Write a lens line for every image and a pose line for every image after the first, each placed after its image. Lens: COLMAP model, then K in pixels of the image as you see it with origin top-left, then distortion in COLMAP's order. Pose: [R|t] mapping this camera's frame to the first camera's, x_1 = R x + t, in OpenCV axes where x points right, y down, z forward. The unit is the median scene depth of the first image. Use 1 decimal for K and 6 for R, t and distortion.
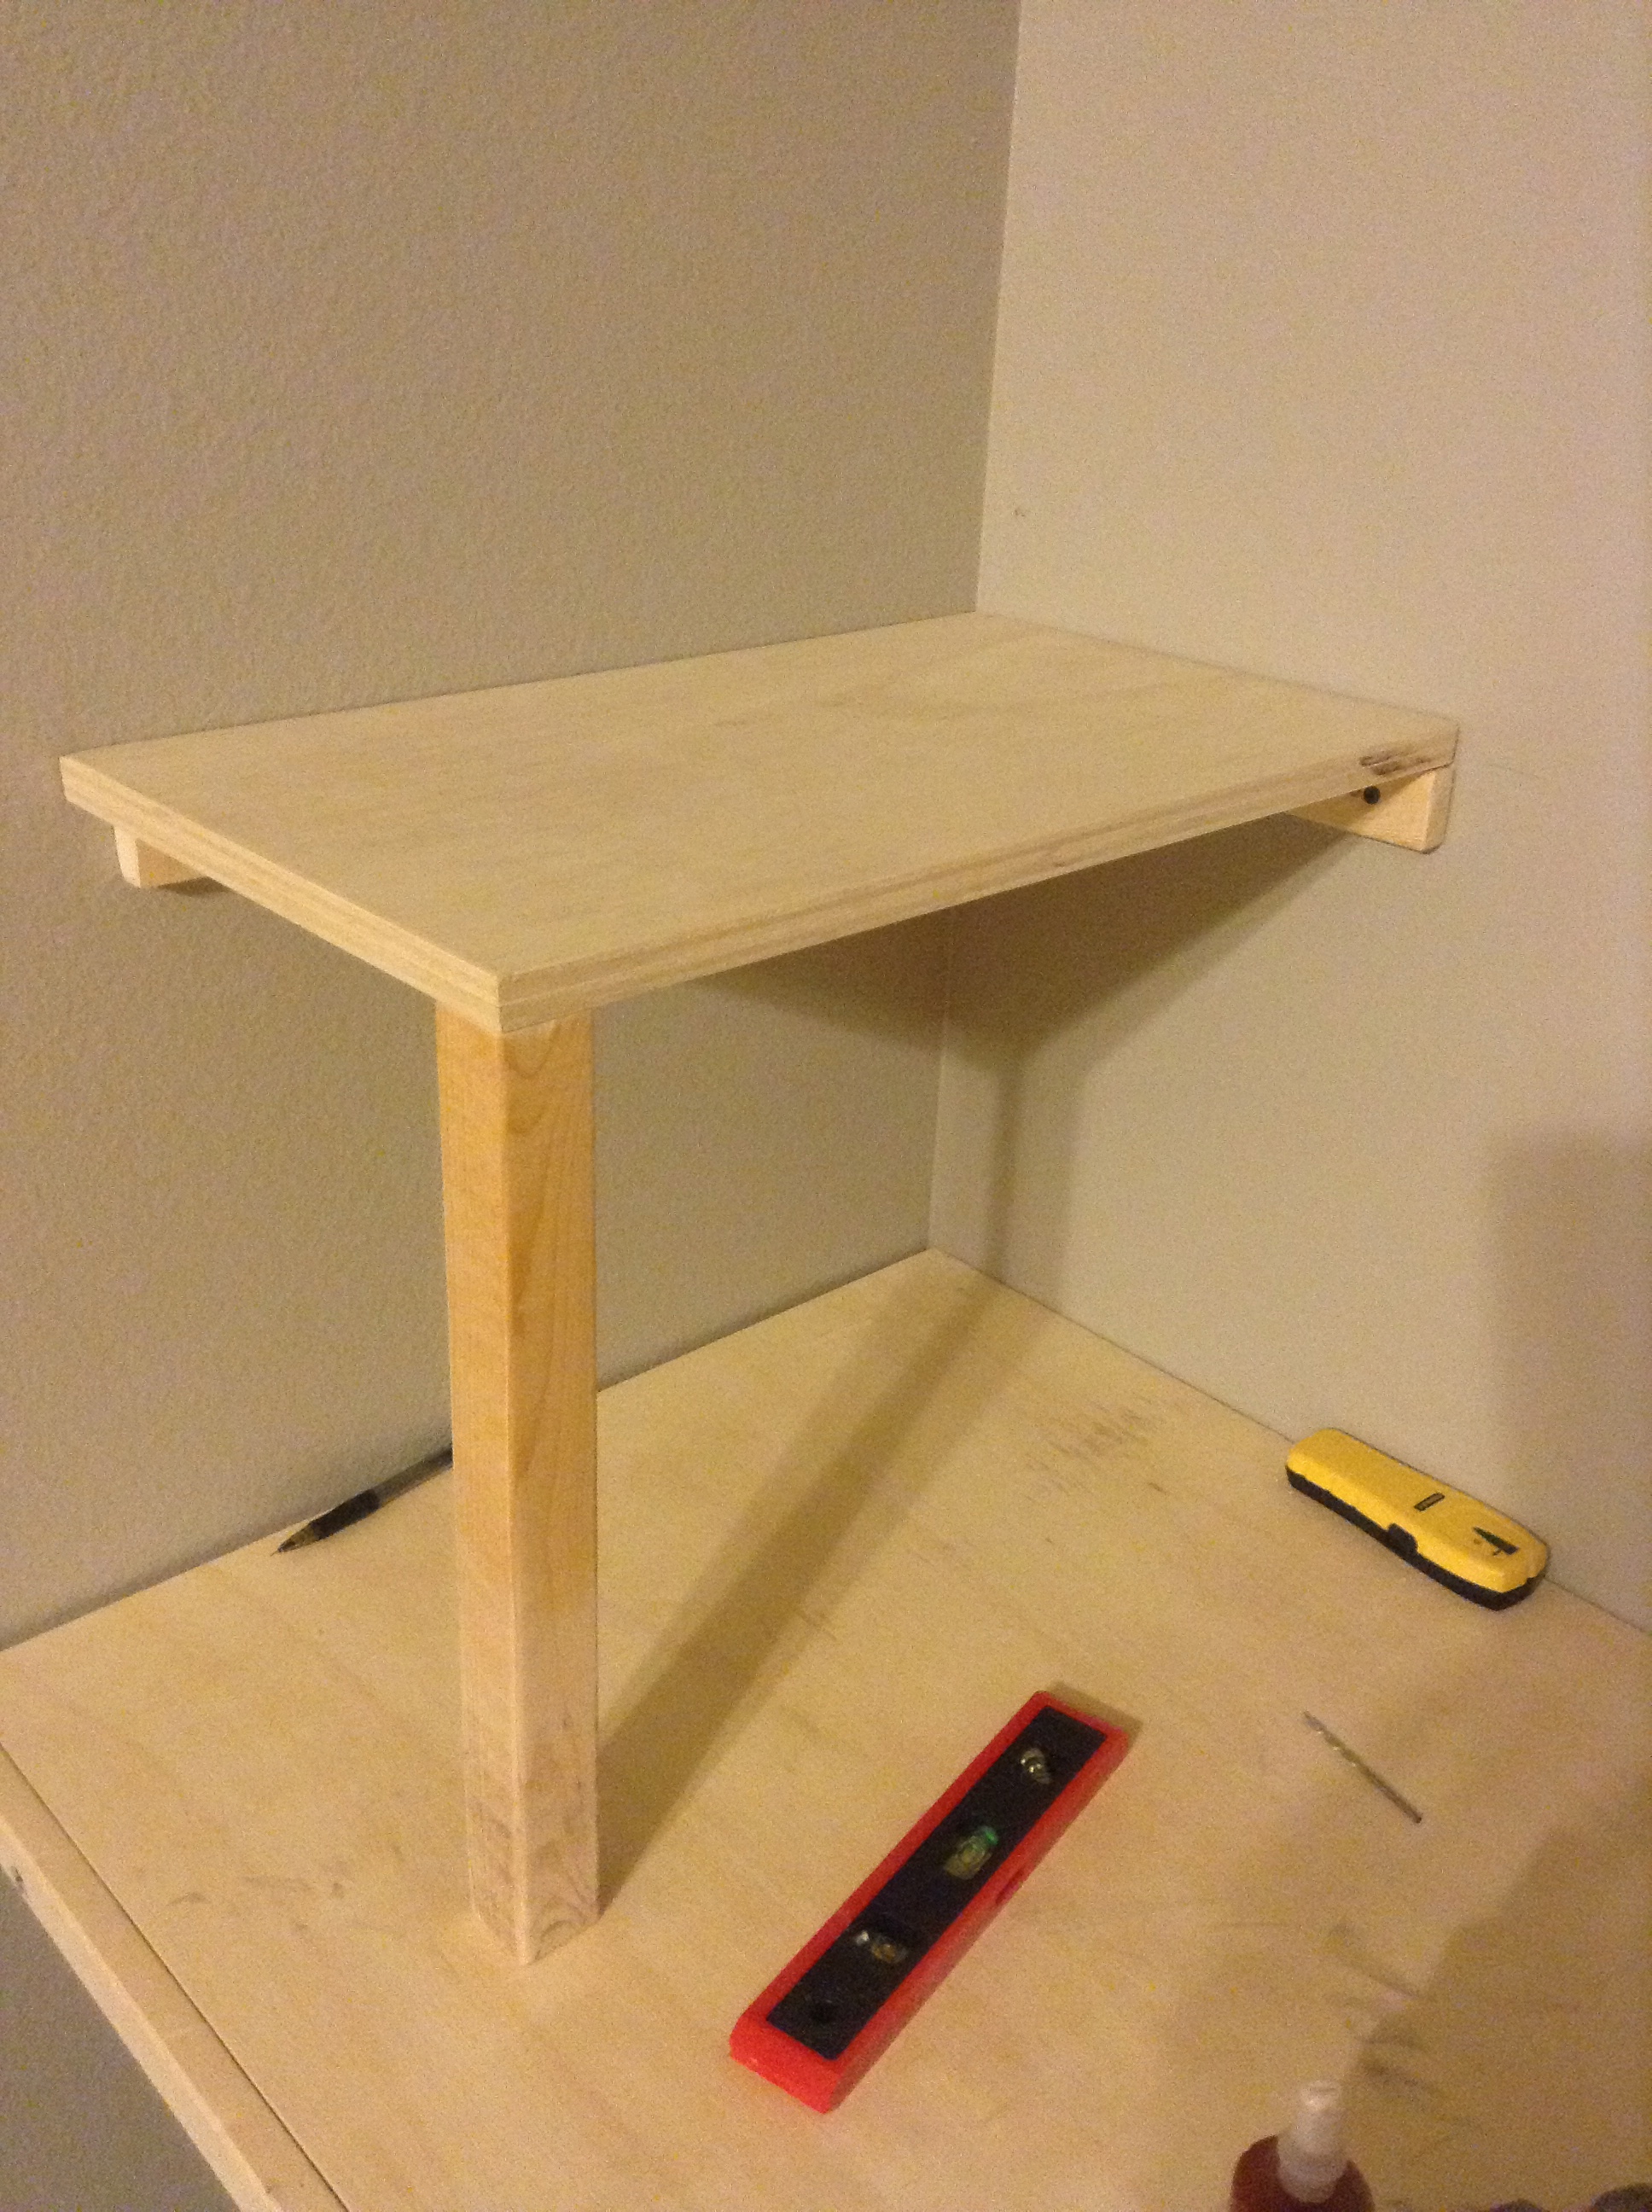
lens RADIAL K [[2047.1, 0, 821.1], [0, 2047.1, 1098.1], [0, 0, 1]] dist [0.020519, 0.000000]
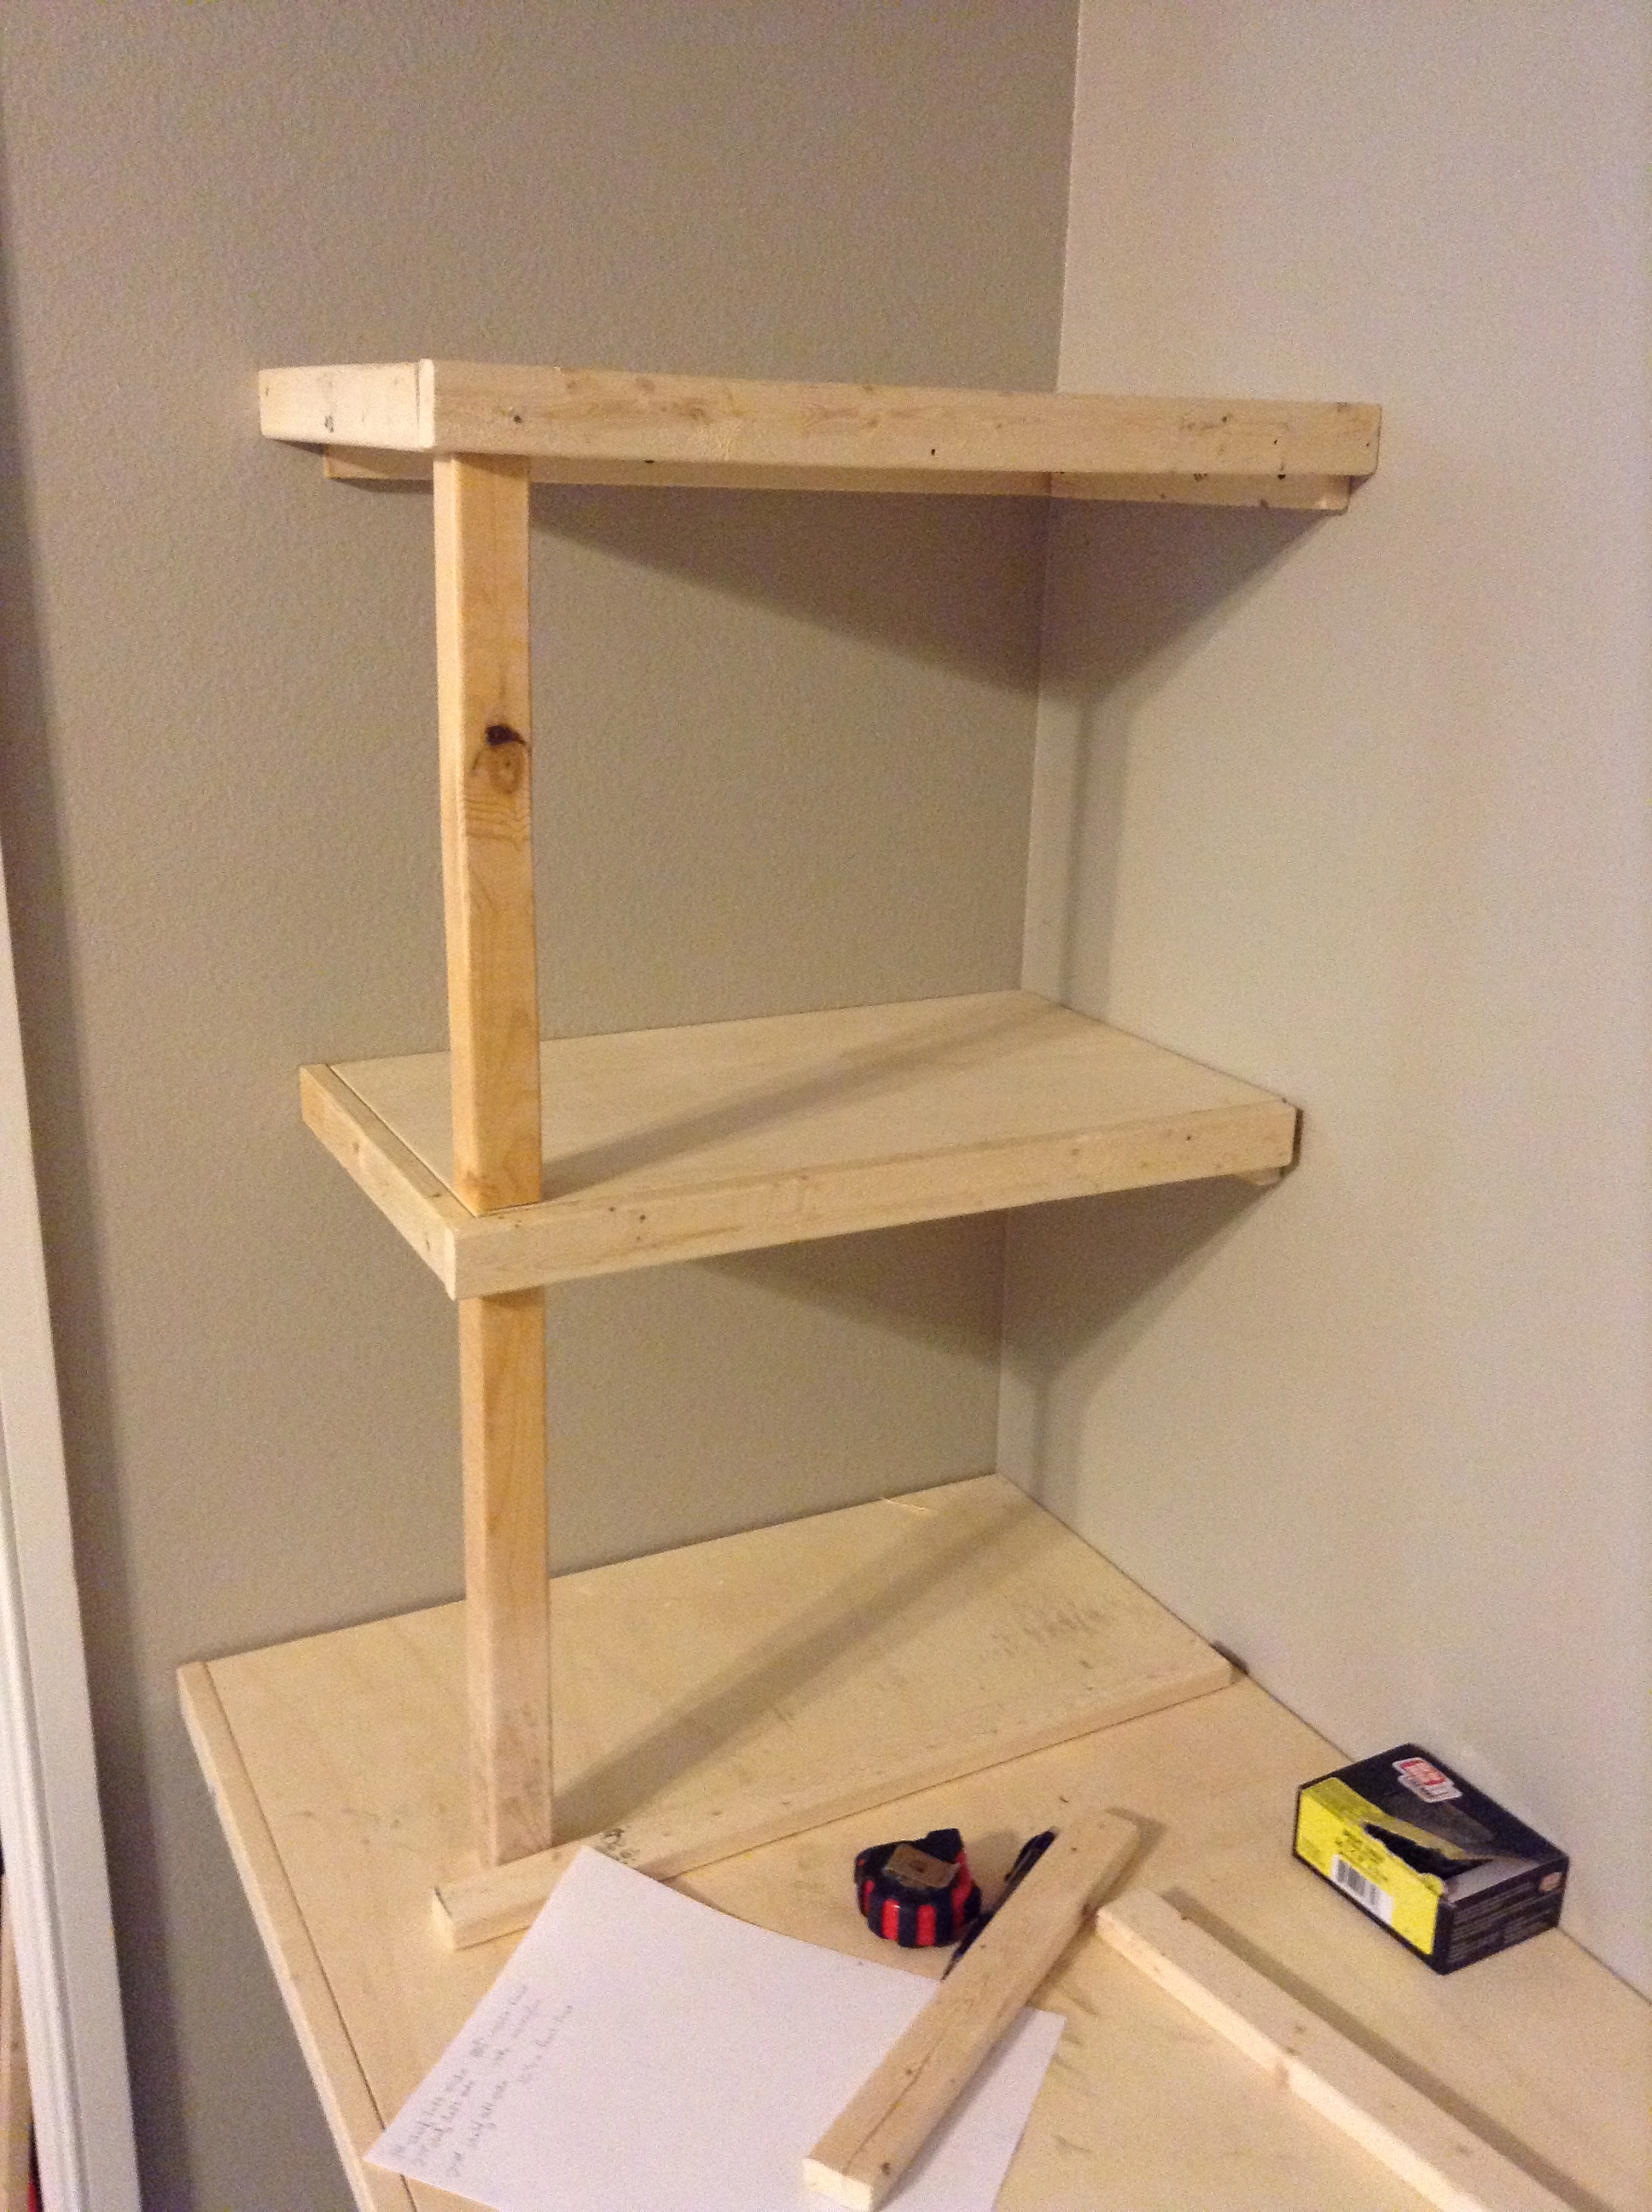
lens RADIAL K [[2047.1, 0, 827.1], [0, 2047.1, 1086.0], [0, 0, 1]] dist [0.020519, 0.000000]
pose [[0.966535, 0.062341, -0.248843, 0.333928], [-0.097720, 0.986361, -0.132452, 0.019713], [0.237192, 0.152336, 0.959444, -0.360669]]
